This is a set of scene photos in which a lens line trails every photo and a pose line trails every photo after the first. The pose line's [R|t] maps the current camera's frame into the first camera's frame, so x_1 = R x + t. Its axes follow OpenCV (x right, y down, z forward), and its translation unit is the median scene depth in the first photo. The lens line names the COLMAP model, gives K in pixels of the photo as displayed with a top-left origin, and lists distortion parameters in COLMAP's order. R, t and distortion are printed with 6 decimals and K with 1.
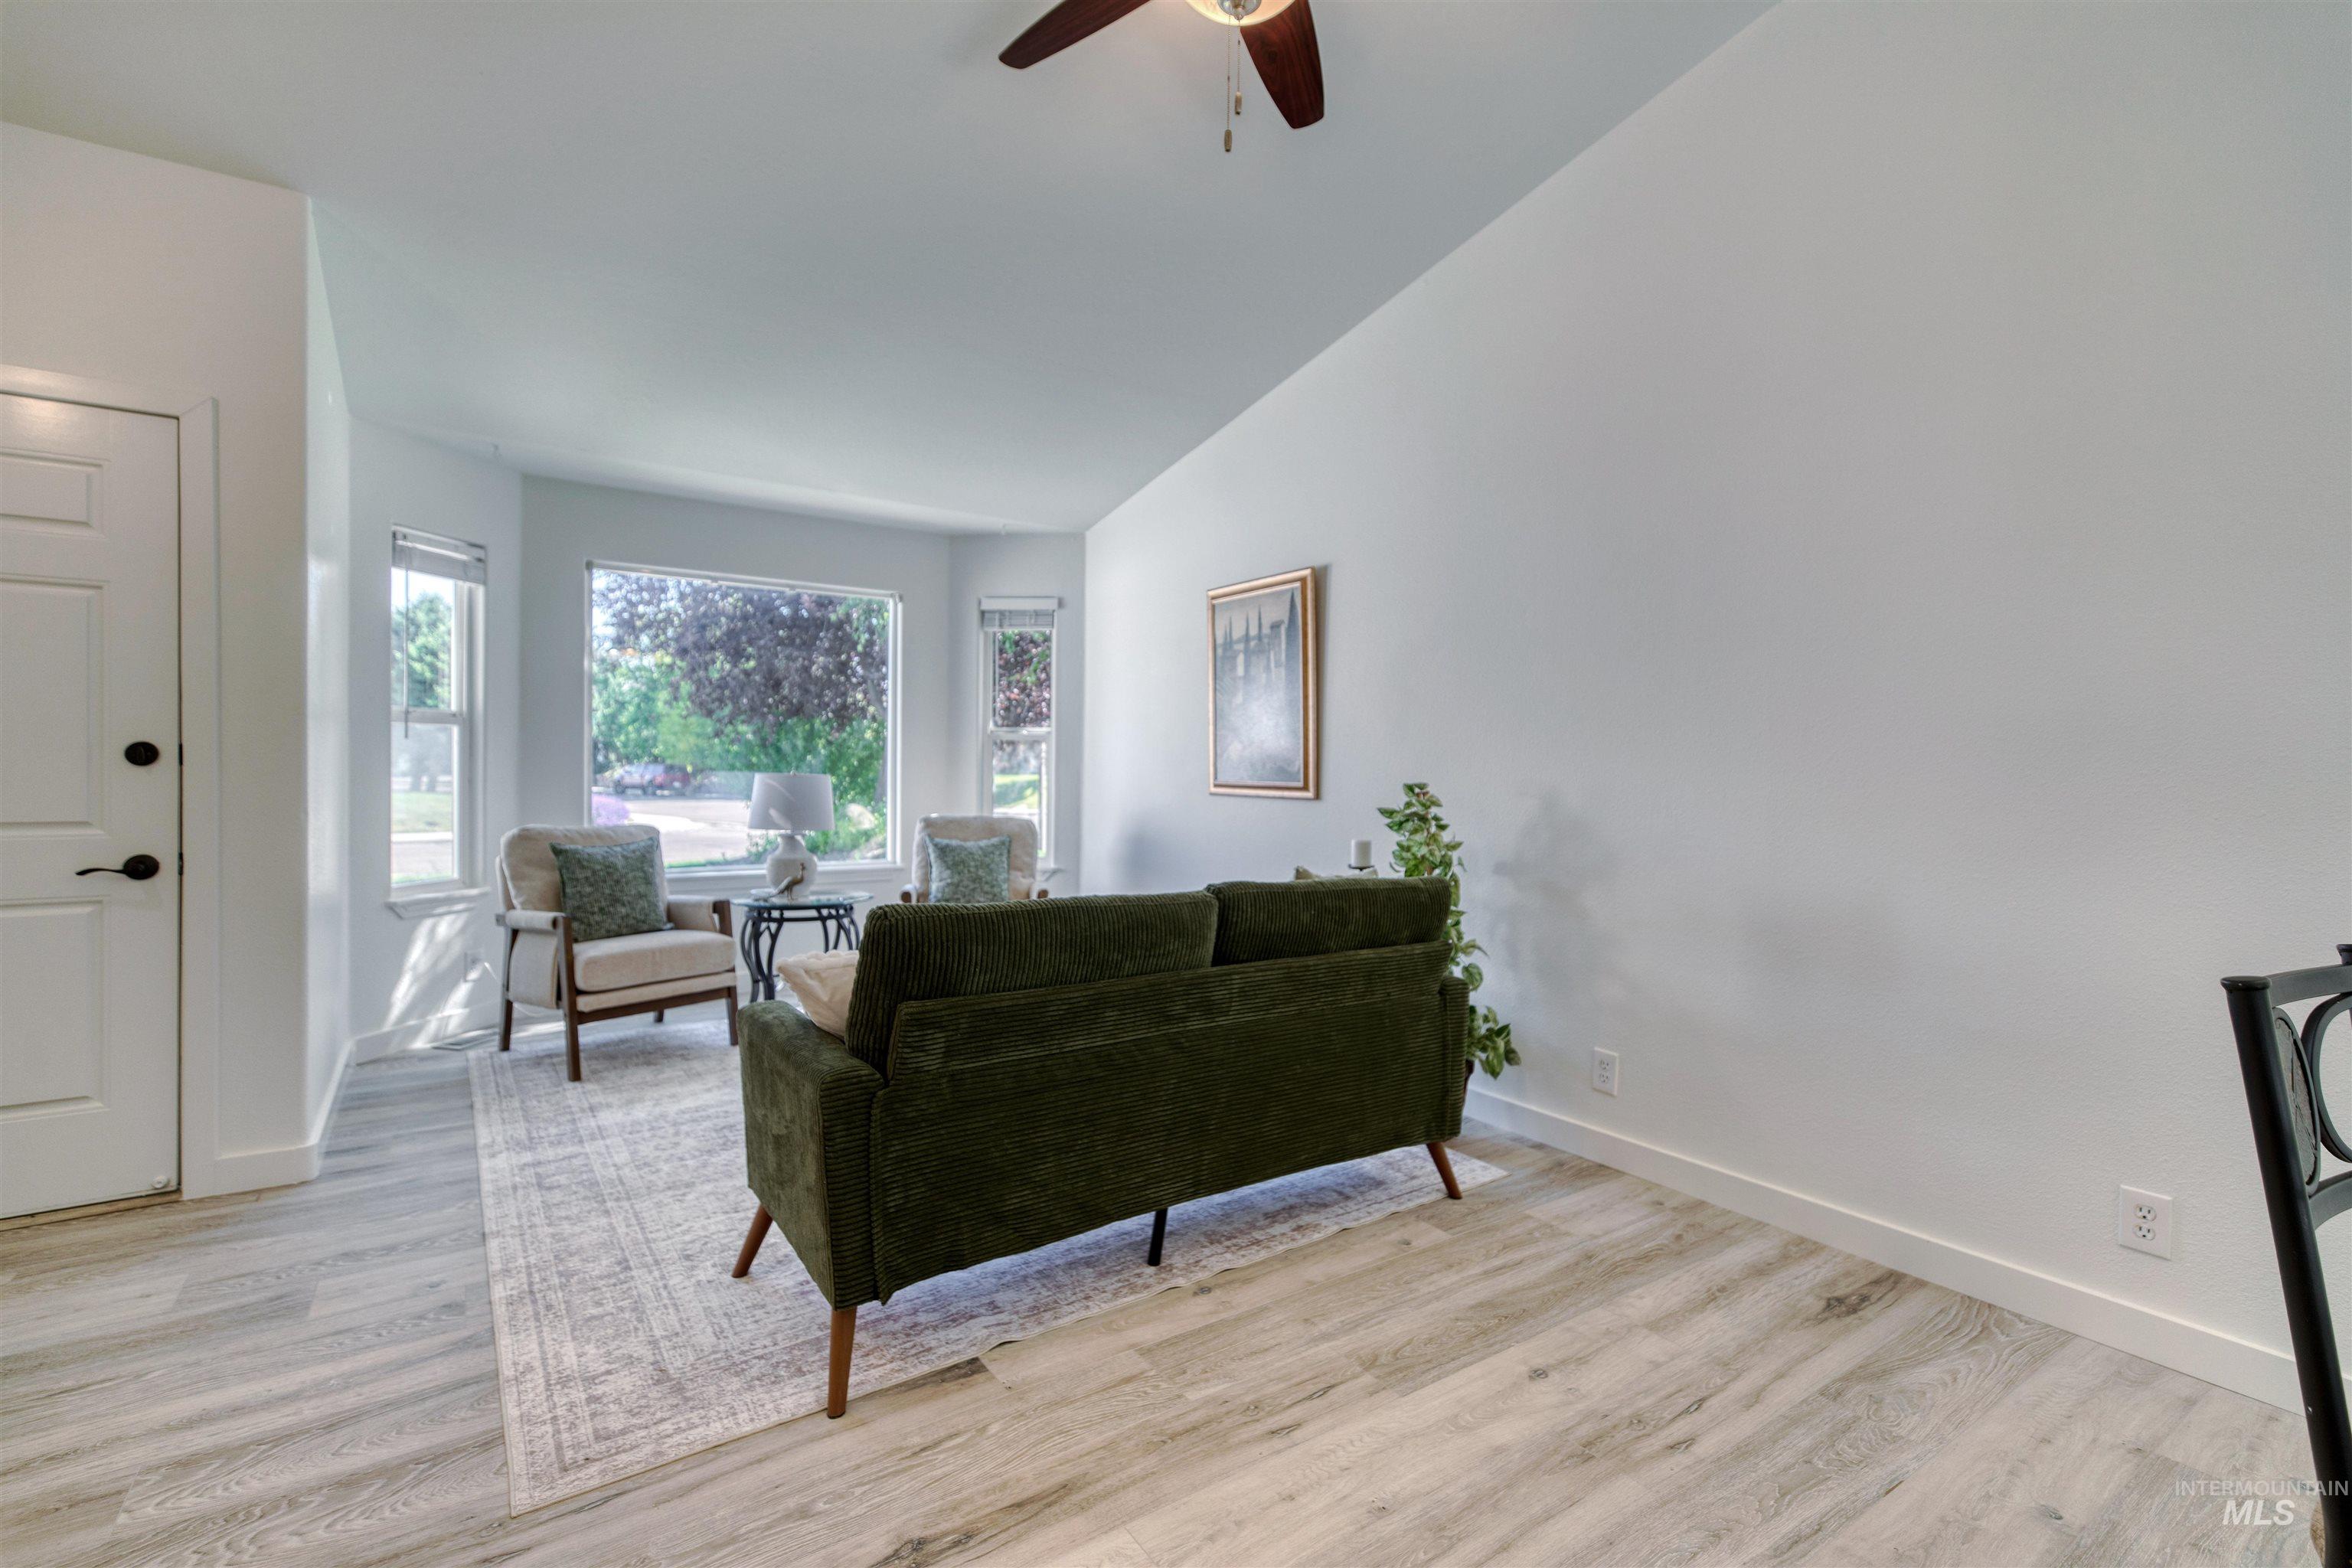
lens RADIAL K [[1053.9, 0, 1167.8], [0, 1053.9, 773.8], [0, 0, 1]] dist [0.006376, 0.000093]
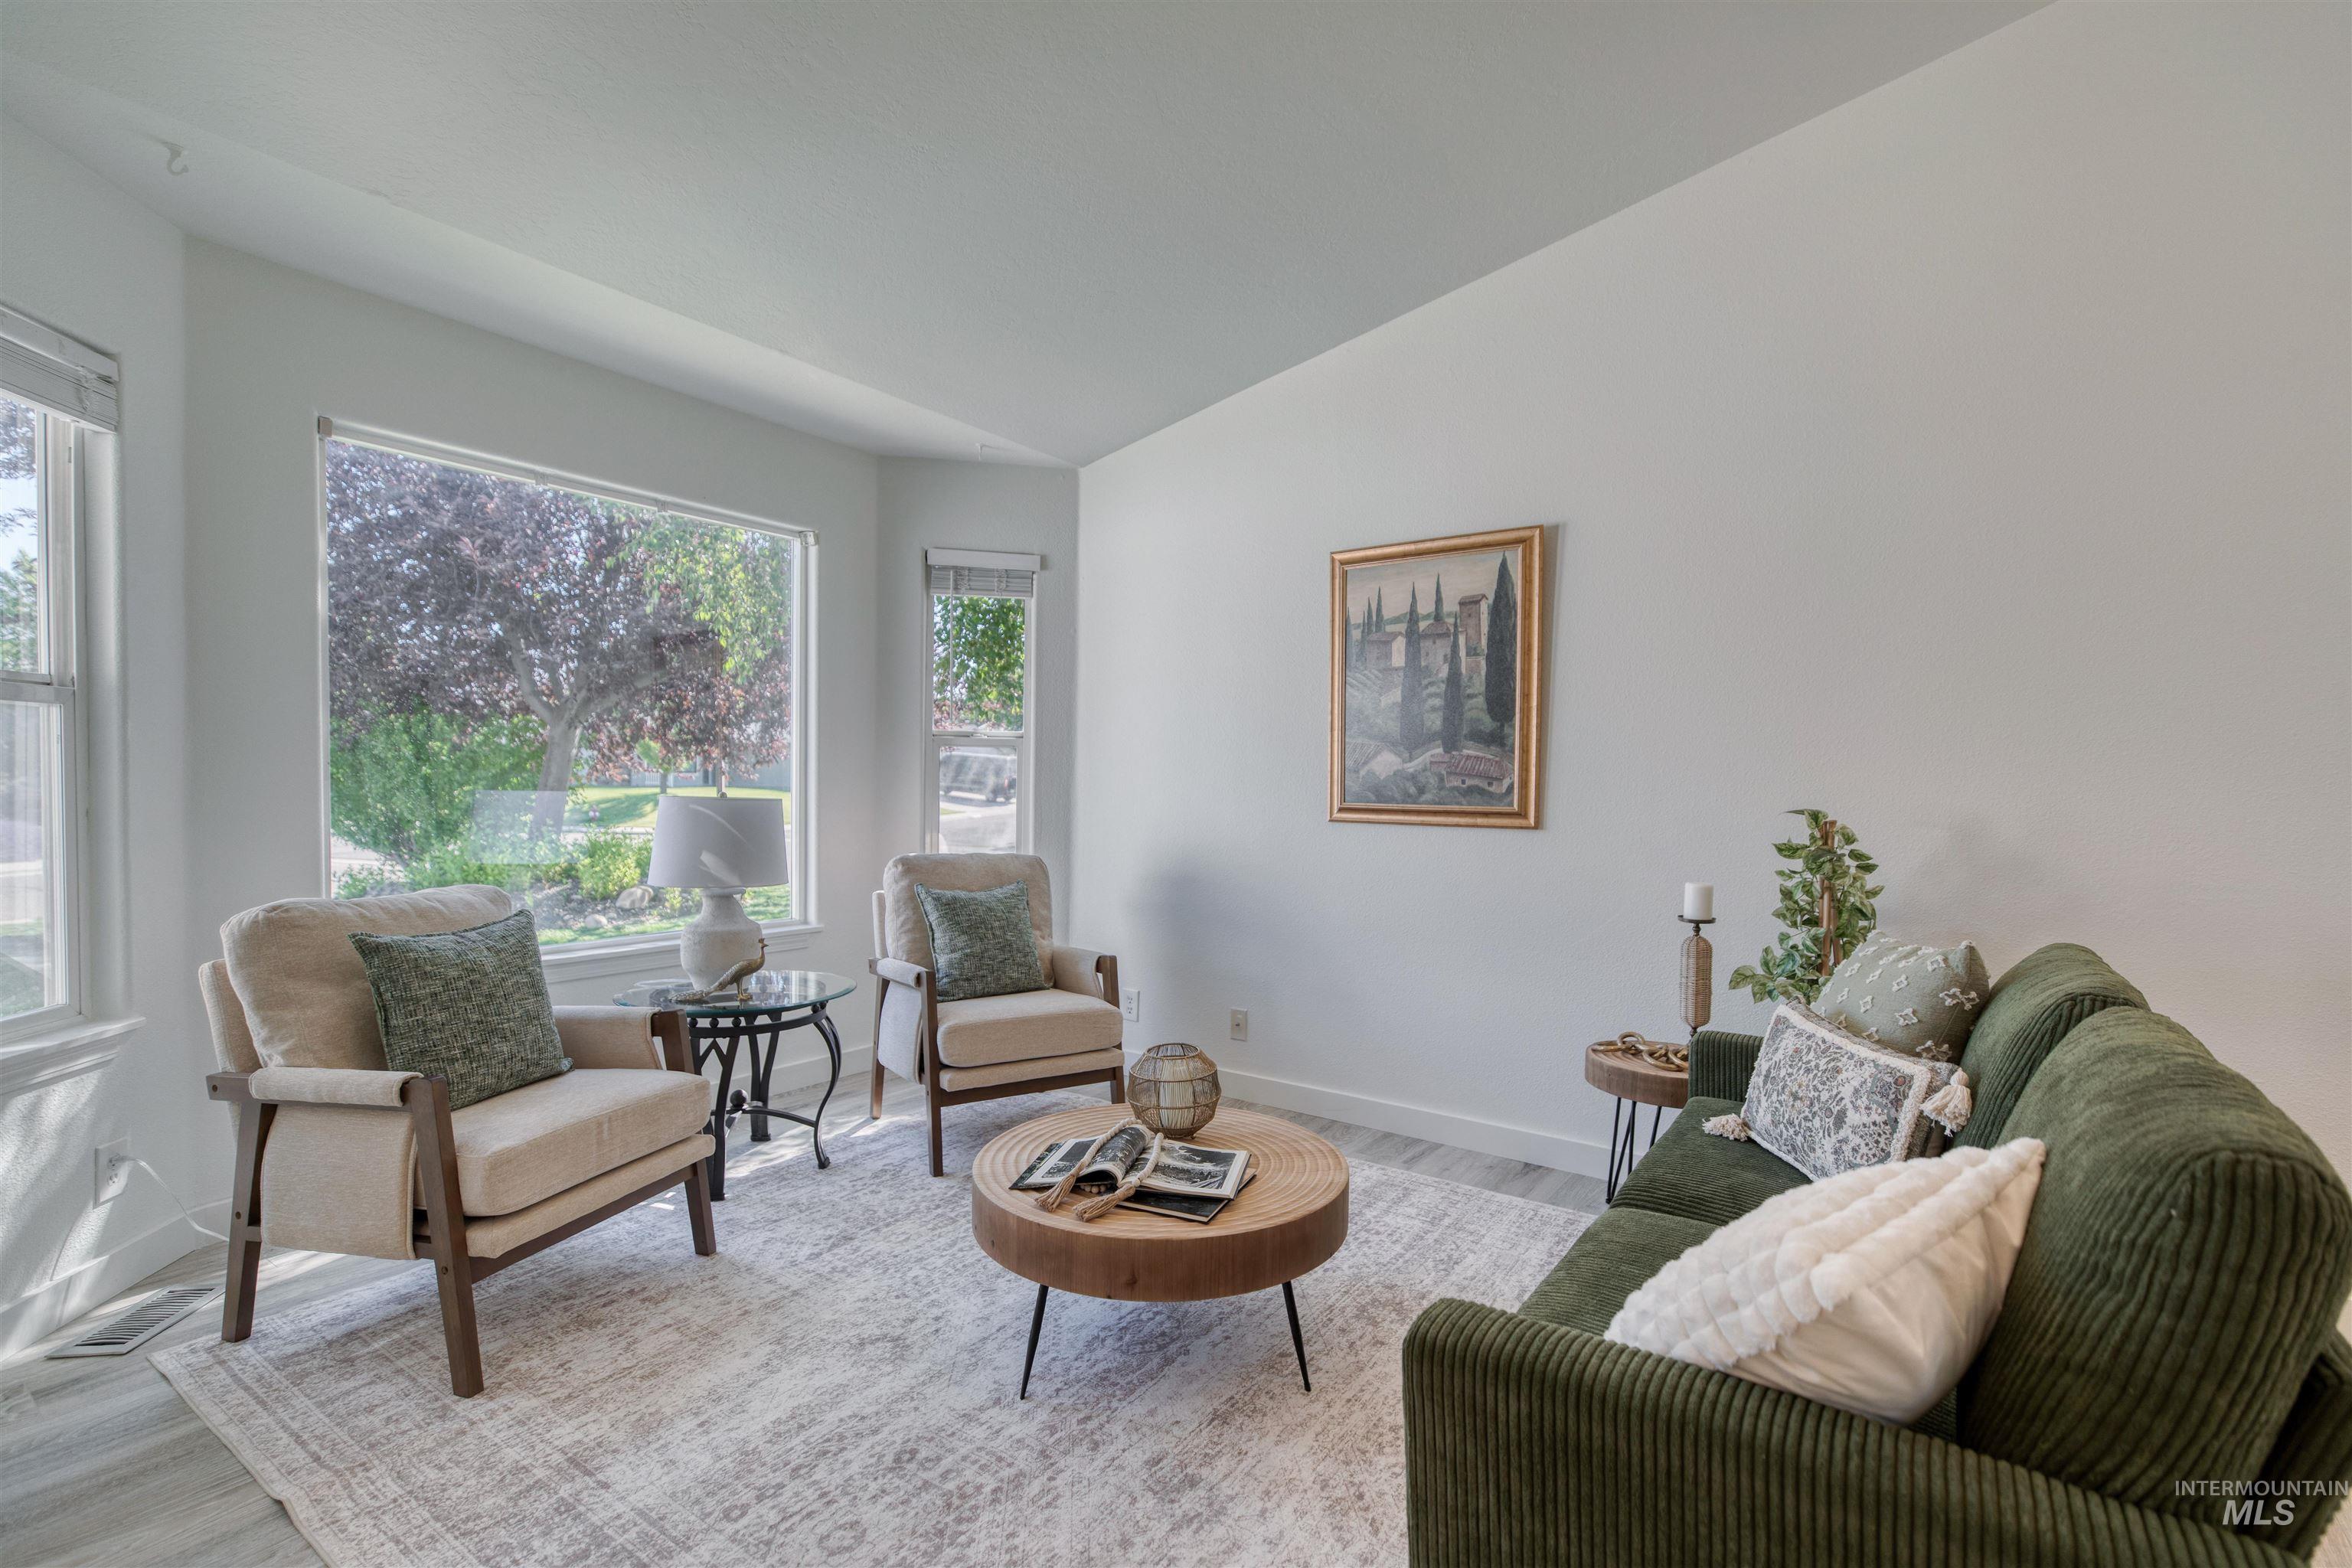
lens RADIAL K [[1053.9, 0, 1154.0], [0, 1053.9, 812.1], [0, 0, 1]] dist [0.006376, 0.000093]
pose [[0.936123, -0.008692, 0.351564, -0.597908], [-0.000329, 0.999672, 0.025593, -0.011488], [-0.351672, -0.024074, 0.935814, 0.564447]]
